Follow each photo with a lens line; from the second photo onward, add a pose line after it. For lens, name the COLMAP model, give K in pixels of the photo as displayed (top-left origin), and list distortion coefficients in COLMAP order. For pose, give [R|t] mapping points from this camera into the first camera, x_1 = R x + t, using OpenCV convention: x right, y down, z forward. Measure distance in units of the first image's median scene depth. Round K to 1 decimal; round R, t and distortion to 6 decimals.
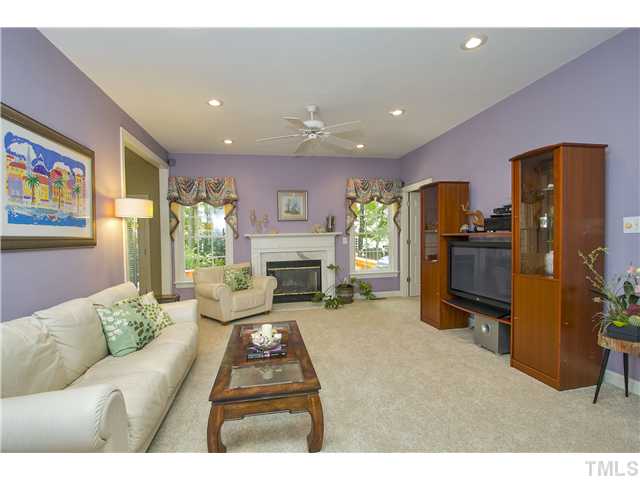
lens RADIAL K [[298.1, 0, 317.0], [0, 298.1, 246.4], [0, 0, 1]] dist [-0.002500, -0.000276]
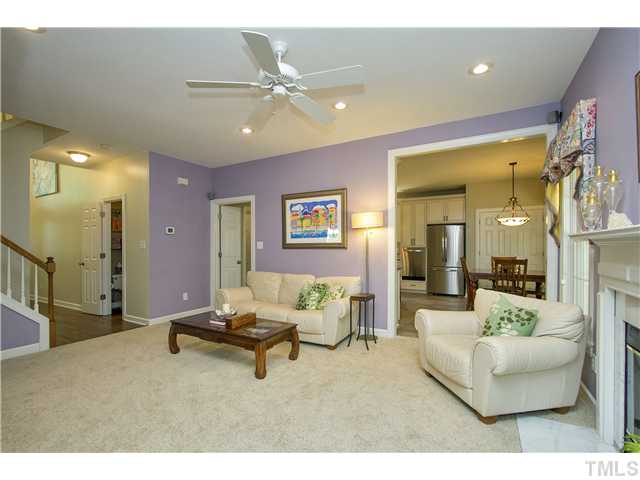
lens RADIAL K [[298.1, 0, 317.0], [0, 298.1, 246.4], [0, 0, 1]] dist [-0.002500, -0.000276]
pose [[-0.644588, 0.006772, -0.764500, 0.716134], [-0.014799, 0.999663, 0.021333, -0.057318], [0.764387, 0.025064, -0.644271, 2.471299]]
